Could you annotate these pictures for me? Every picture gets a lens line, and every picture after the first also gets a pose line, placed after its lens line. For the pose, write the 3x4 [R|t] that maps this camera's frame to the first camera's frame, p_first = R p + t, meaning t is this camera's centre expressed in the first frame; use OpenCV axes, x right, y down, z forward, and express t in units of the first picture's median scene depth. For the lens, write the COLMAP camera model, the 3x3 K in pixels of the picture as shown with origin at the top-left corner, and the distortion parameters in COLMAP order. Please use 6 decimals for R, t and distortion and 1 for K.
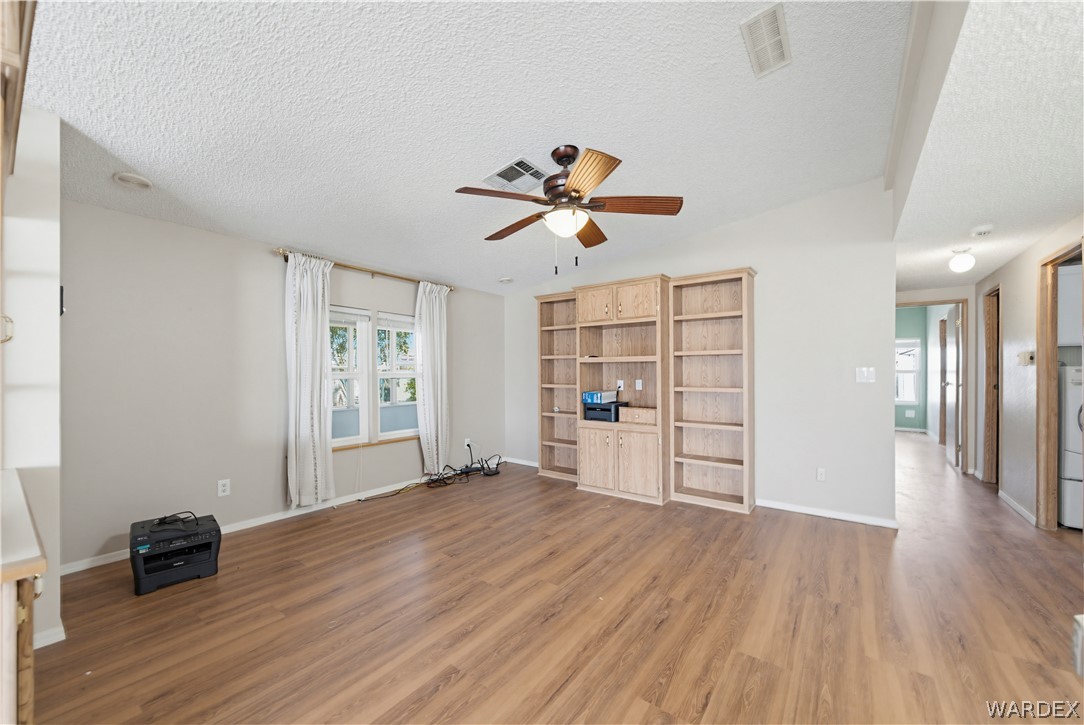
lens RADIAL K [[412.7, 0, 540.5], [0, 412.7, 370.4], [0, 0, 1]] dist [0.000045, -0.000007]
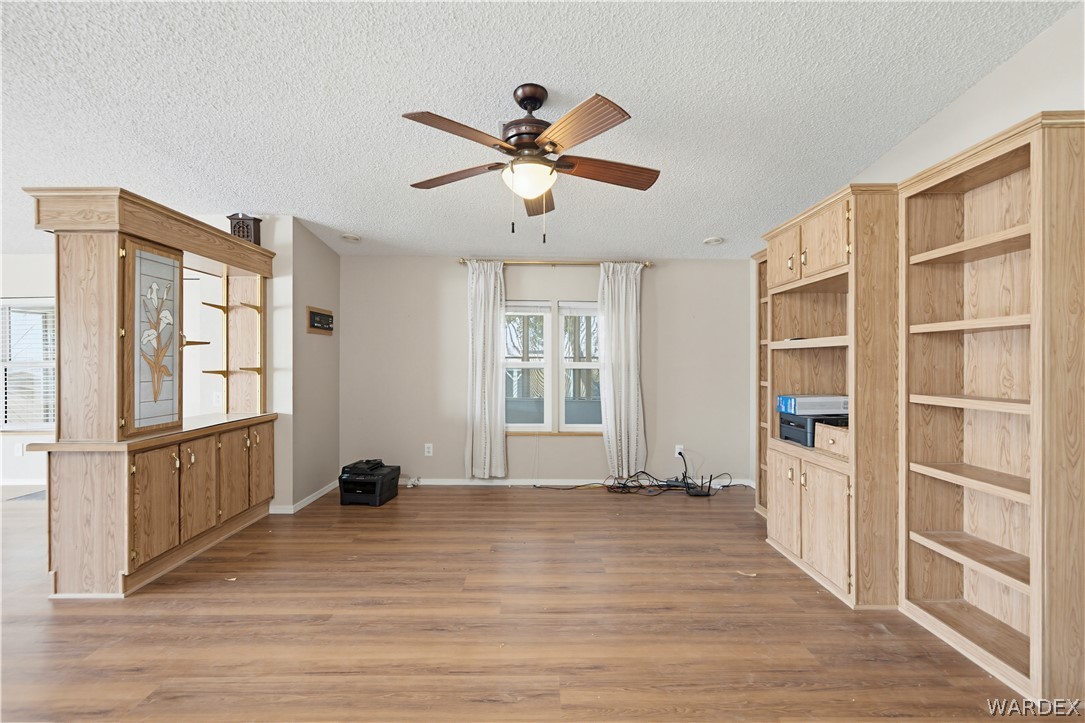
lens RADIAL K [[479.9, 0, 543.2], [0, 479.9, 364.5], [0, 0, 1]] dist [0.000994, 0.000246]
pose [[0.613163, 0.008038, -0.789915, 0.499874], [-0.000863, 0.999954, 0.009506, -0.002187], [0.789956, -0.005147, 0.613142, 0.264978]]
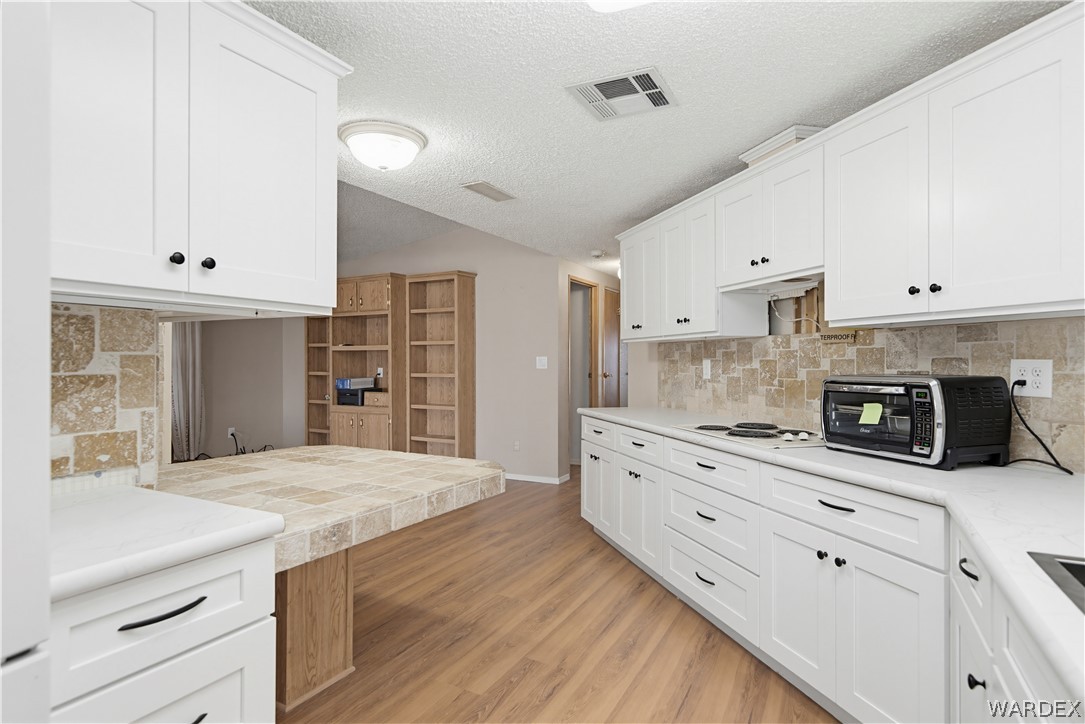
lens RADIAL K [[573.5, 0, 542.5], [0, 573.5, 362.0], [0, 0, 1]] dist [0.020146, 0.000144]
pose [[0.989456, 0.005696, 0.144719, 0.437424], [-0.005690, 0.999984, -0.000453, 0.008022], [-0.144719, -0.000375, 0.989473, -0.564605]]
